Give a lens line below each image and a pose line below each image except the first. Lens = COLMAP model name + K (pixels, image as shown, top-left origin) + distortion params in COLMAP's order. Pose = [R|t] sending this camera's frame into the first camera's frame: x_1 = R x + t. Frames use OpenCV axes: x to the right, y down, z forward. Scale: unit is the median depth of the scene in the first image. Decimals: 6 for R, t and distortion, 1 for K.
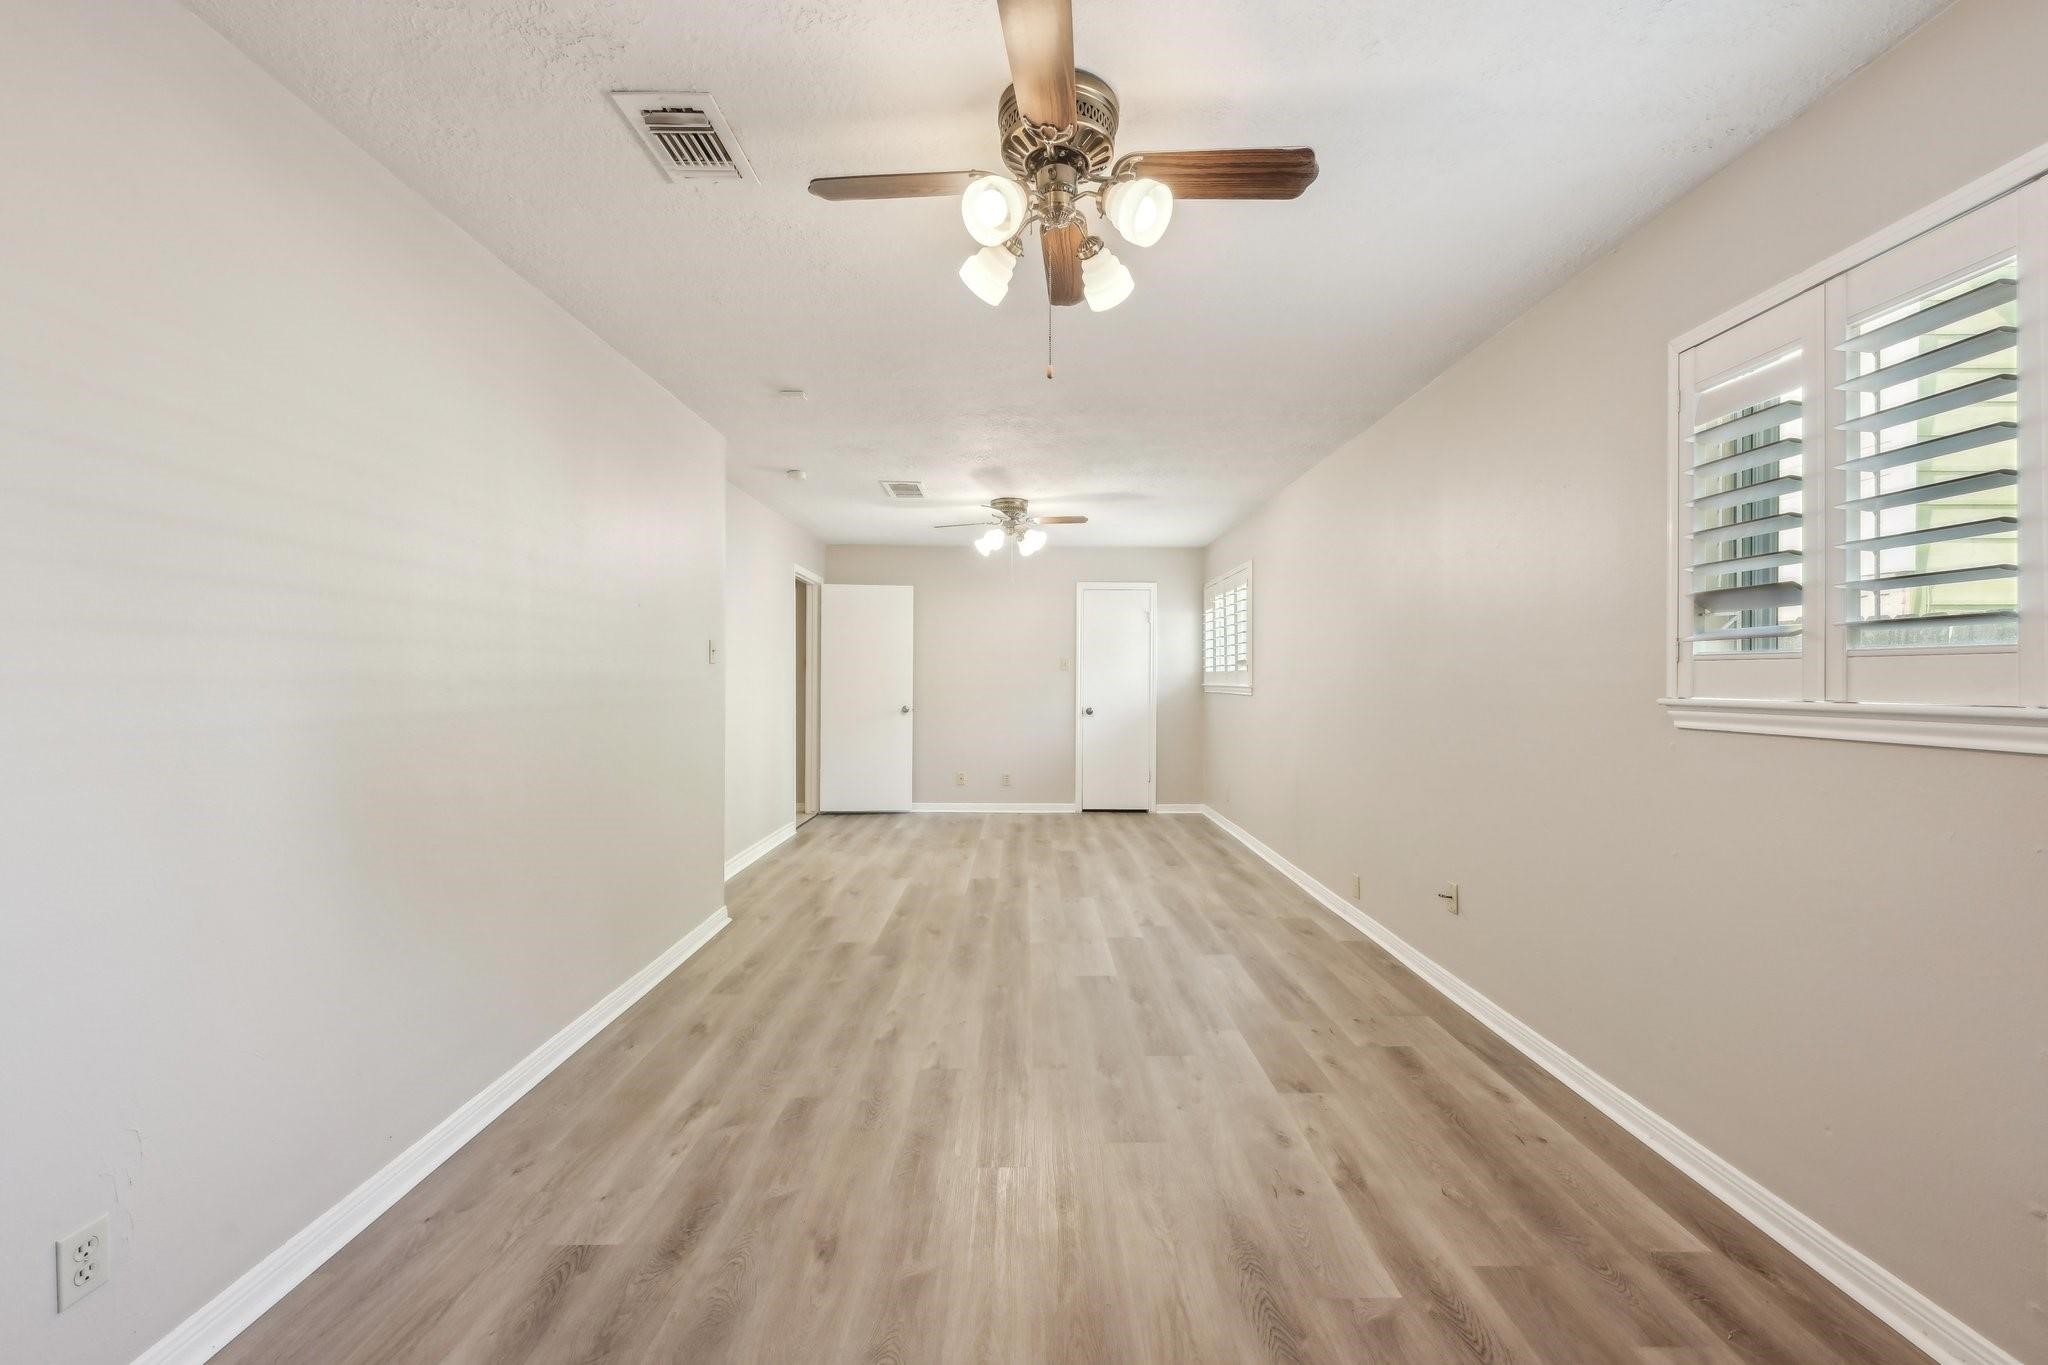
lens RADIAL K [[823.6, 0, 1026.9], [0, 823.6, 682.3], [0, 0, 1]] dist [-0.000831, 0.000176]
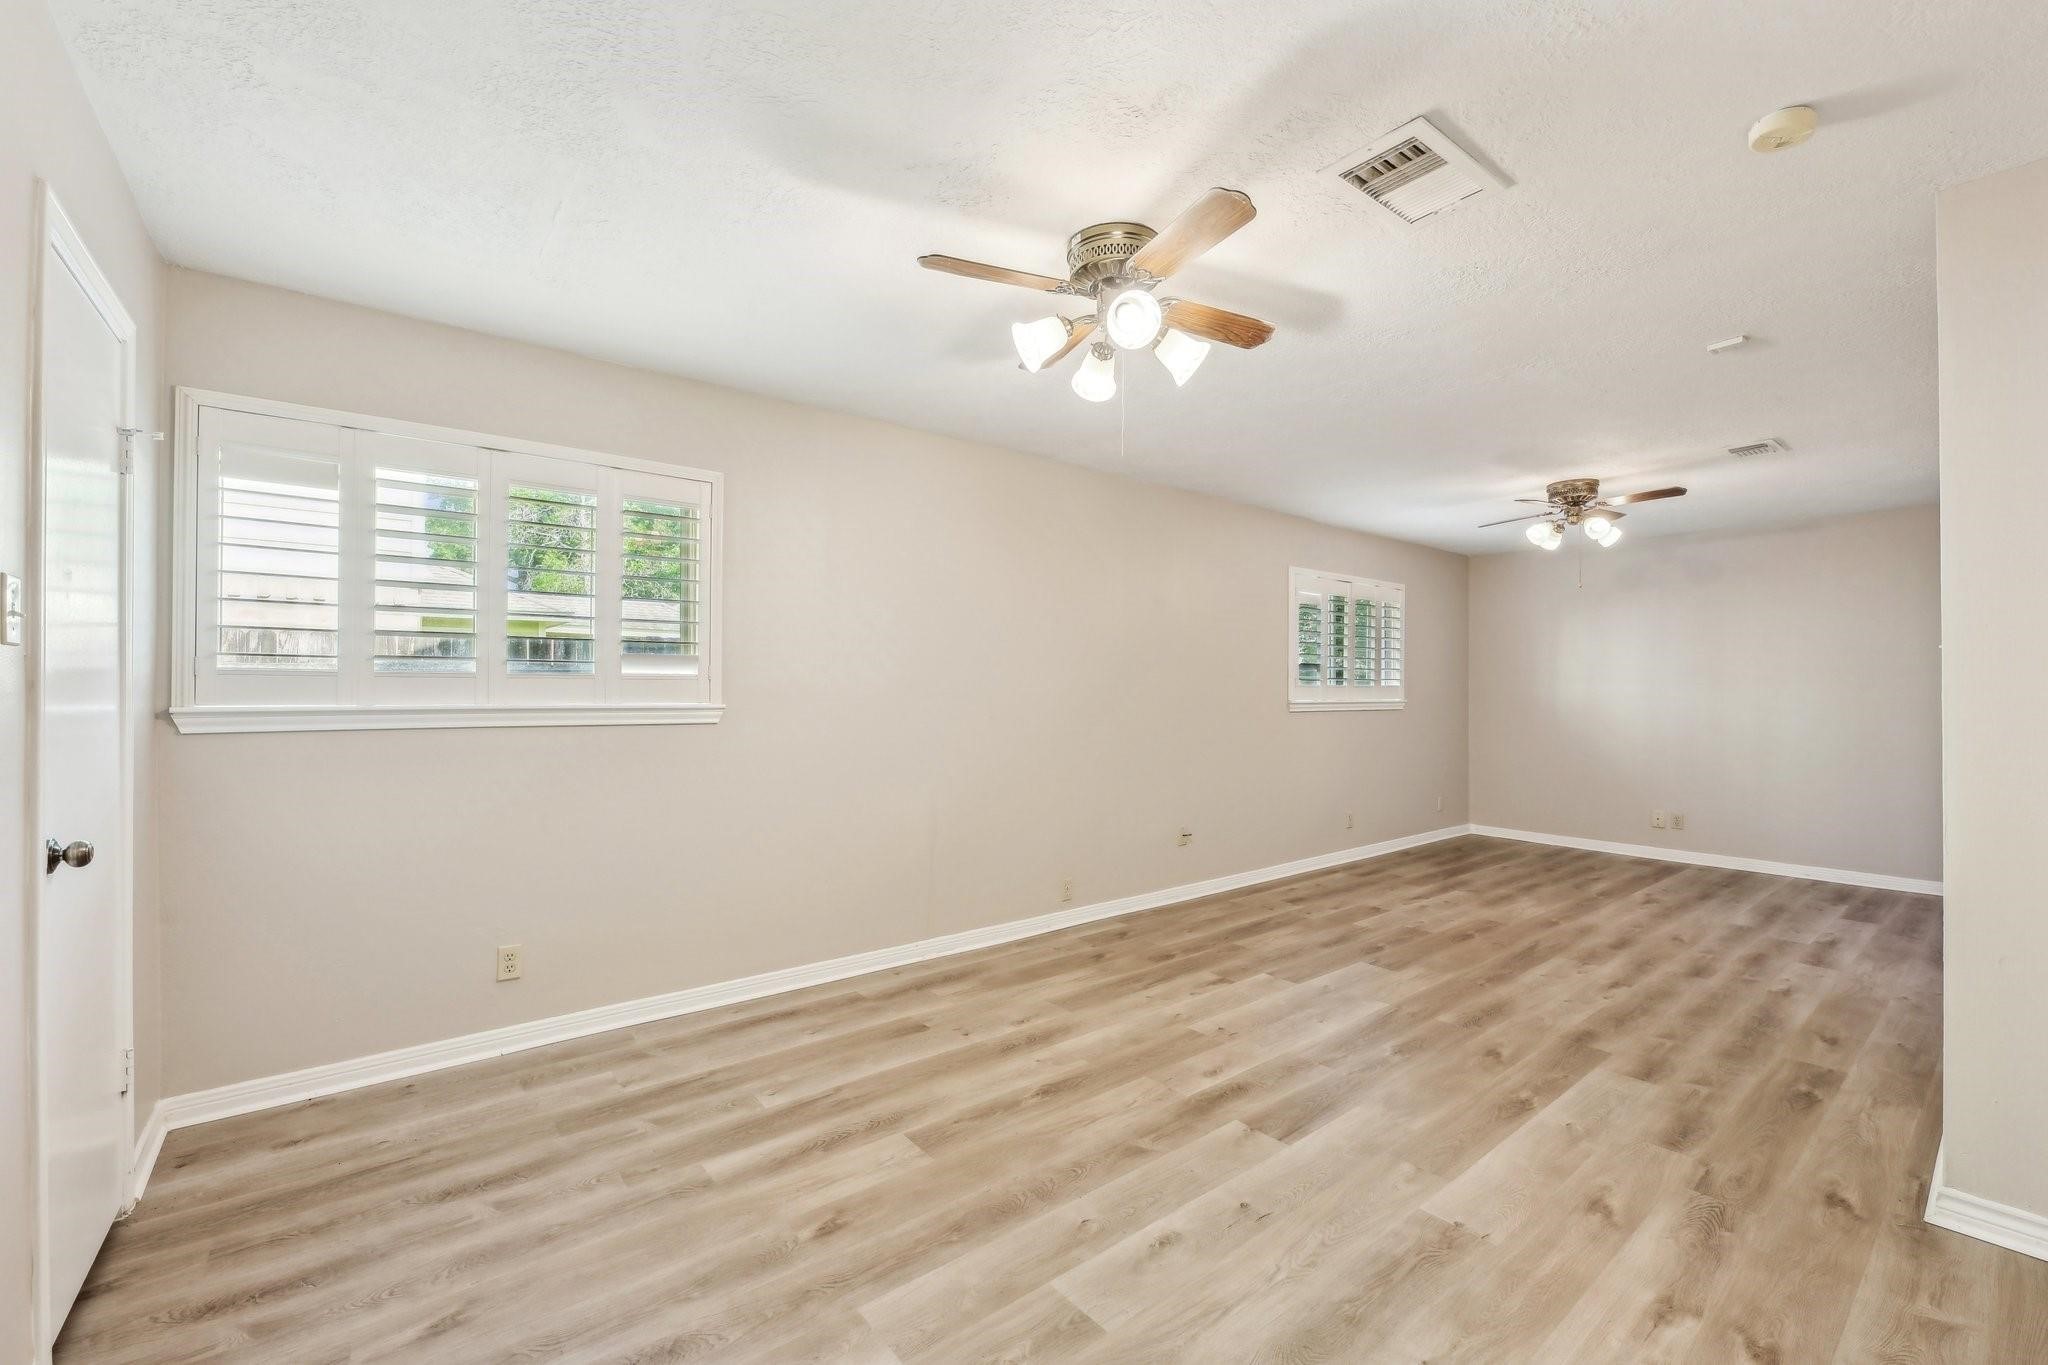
lens RADIAL K [[823.6, 0, 1033.1], [0, 823.6, 686.8], [0, 0, 1]] dist [-0.000831, 0.000176]
pose [[-0.620562, -0.004439, 0.784145, -0.509377], [-0.007574, 0.999971, -0.000333, -0.018909], [-0.784121, -0.006146, -0.620578, 2.115341]]
